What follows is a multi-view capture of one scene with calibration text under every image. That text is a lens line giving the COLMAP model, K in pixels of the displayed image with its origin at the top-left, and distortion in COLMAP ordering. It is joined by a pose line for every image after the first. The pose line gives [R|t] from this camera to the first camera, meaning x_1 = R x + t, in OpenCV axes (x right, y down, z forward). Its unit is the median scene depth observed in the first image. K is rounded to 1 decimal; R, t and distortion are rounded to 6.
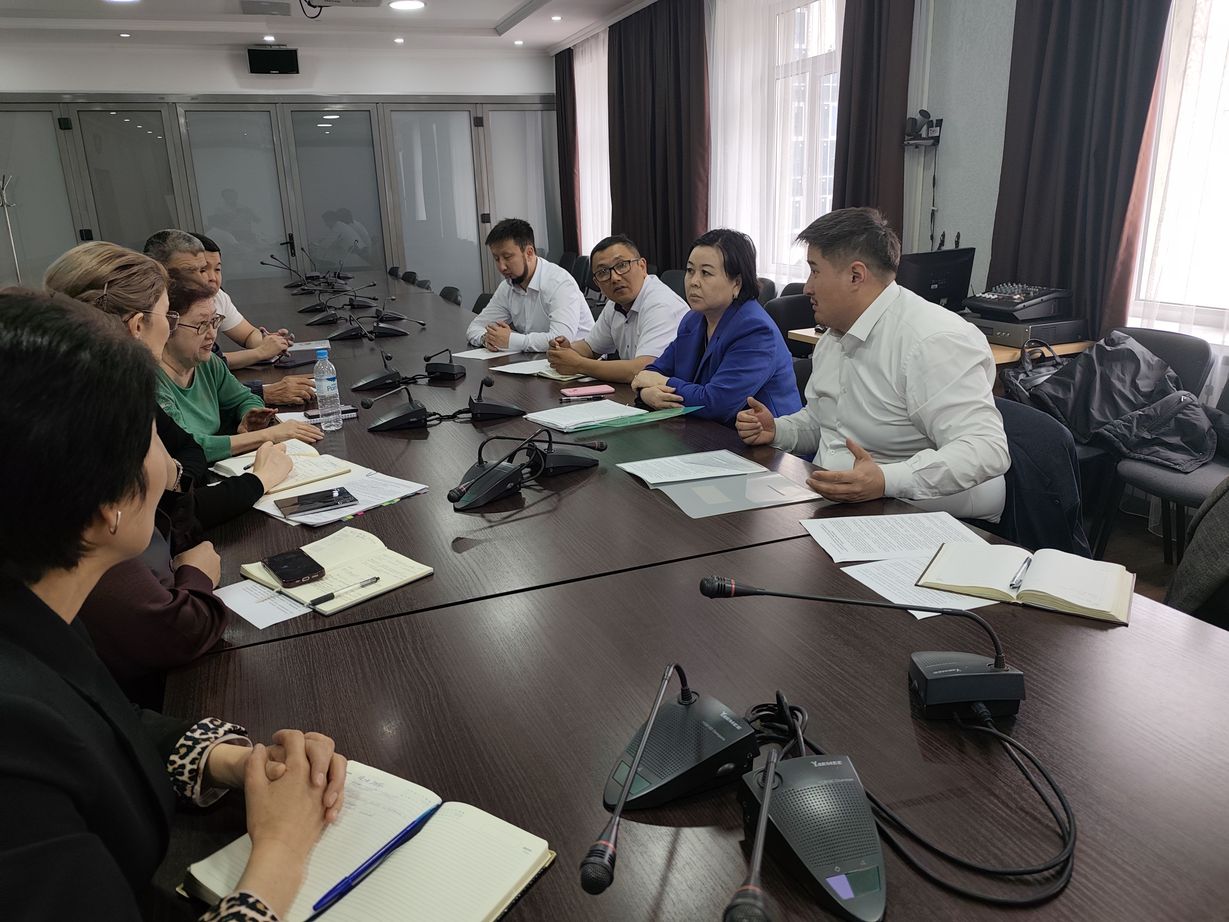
lens RADIAL K [[858.3, 0, 614.5], [0, 858.3, 461.0], [0, 0, 1]] dist [0.000921, -0.007645]
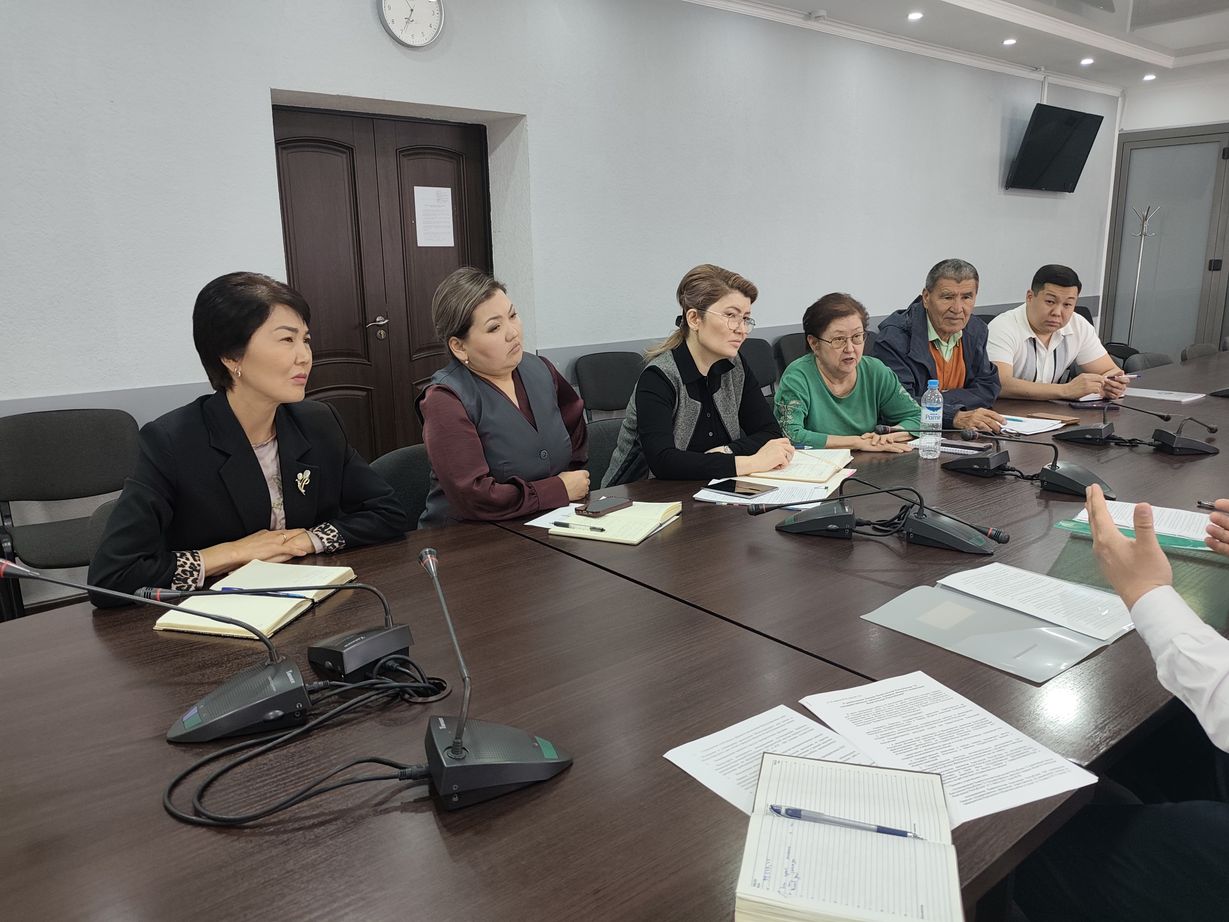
lens RADIAL K [[863.0, 0, 614.5], [0, 863.0, 461.0], [0, 0, 1]] dist [-0.006514, -0.013958]
pose [[0.285450, 0.241857, -0.927375, 0.535782], [-0.271660, 0.948366, 0.163714, -0.104390], [0.919086, 0.205199, 0.336414, 0.342873]]
